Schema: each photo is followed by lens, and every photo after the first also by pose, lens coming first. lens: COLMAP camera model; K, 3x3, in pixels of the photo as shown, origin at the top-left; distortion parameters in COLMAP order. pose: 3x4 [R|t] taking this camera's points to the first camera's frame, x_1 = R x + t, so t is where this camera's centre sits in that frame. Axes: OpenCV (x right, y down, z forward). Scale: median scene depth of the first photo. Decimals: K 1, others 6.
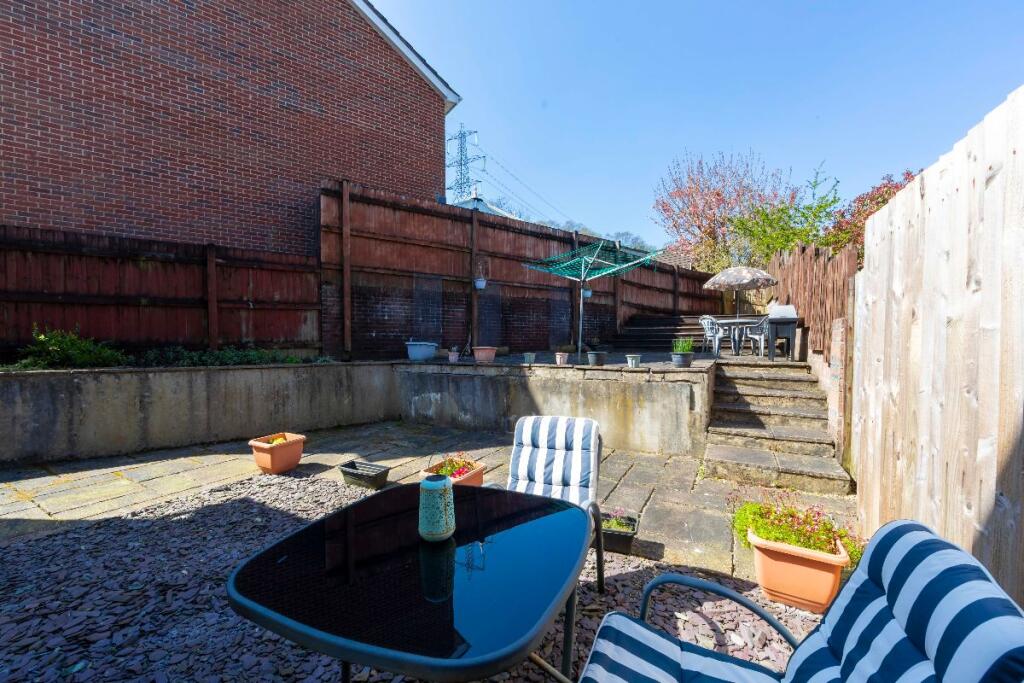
lens RADIAL K [[400.6, 0, 510.8], [0, 400.6, 348.5], [0, 0, 1]] dist [-0.000548, 0.000000]
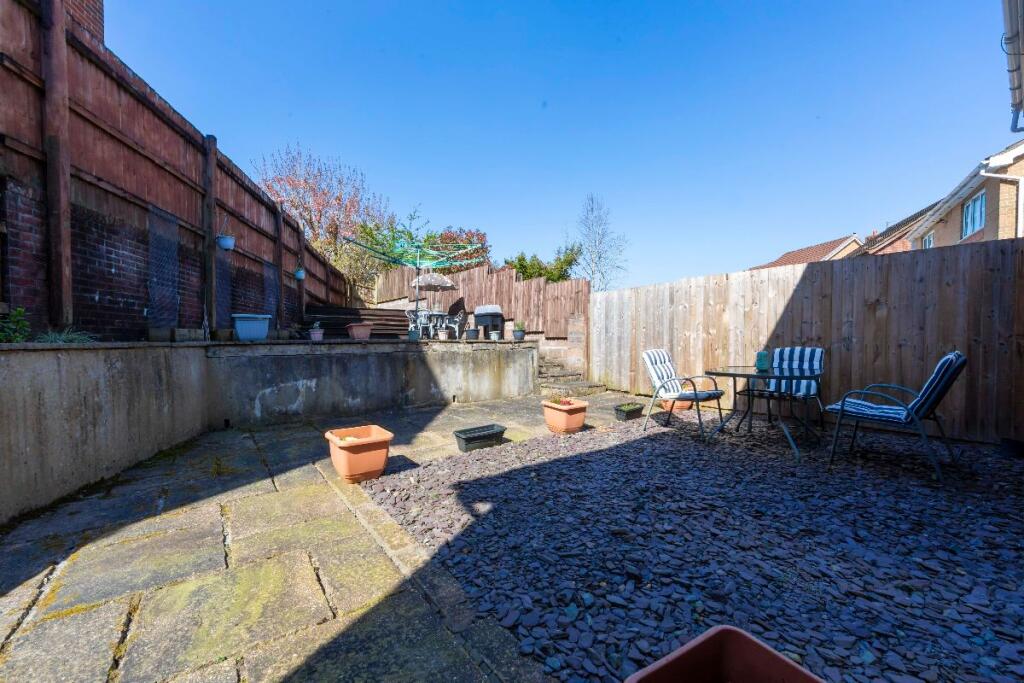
lens RADIAL K [[400.6, 0, 510.8], [0, 400.6, 348.5], [0, 0, 1]] dist [-0.000548, 0.000000]
pose [[0.402454, -0.018325, 0.915257, -0.802494], [0.015683, 0.999791, 0.013122, 0.048231], [-0.915306, 0.009073, 0.402657, 0.327103]]
